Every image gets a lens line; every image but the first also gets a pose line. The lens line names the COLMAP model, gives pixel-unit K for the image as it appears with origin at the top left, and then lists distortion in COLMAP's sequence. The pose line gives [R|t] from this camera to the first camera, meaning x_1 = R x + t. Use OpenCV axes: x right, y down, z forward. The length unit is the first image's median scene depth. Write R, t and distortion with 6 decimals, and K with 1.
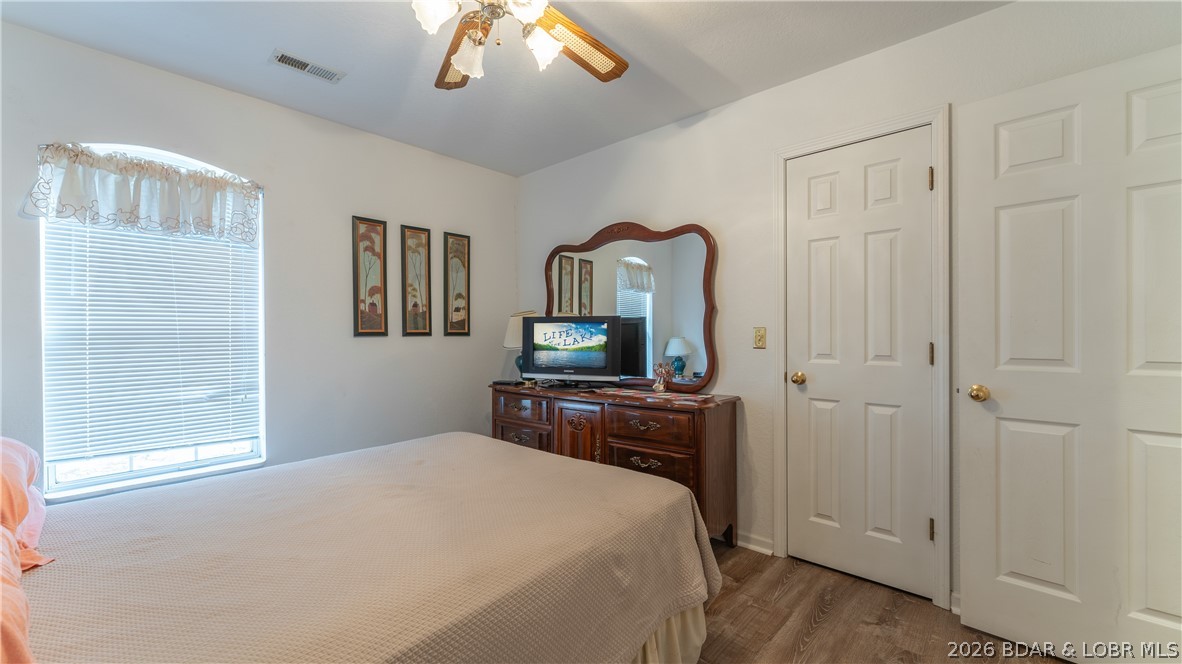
lens RADIAL K [[464.1, 0, 593.7], [0, 464.1, 333.4], [0, 0, 1]] dist [0.013928, -0.000055]
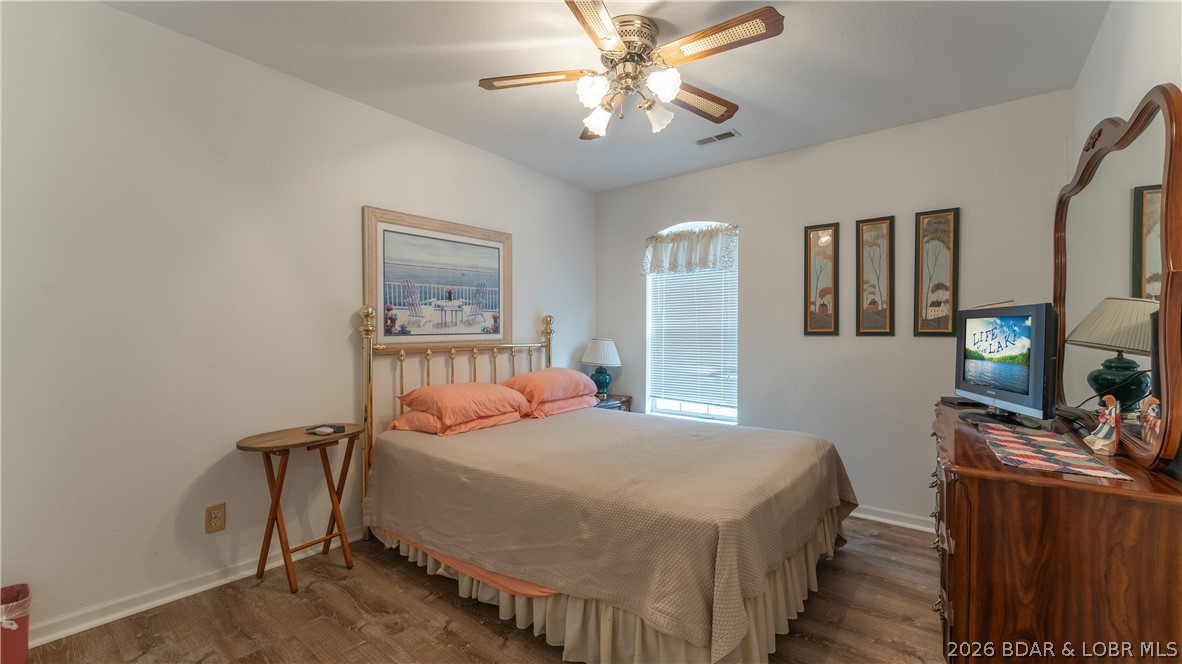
lens RADIAL K [[504.4, 0, 602.1], [0, 504.4, 338.9], [0, 0, 1]] dist [-0.030703, -0.000441]
pose [[0.059627, 0.016069, -0.998091, 0.604950], [-0.005632, 0.999860, 0.015761, -0.001497], [0.998205, 0.004682, 0.059710, 0.421330]]
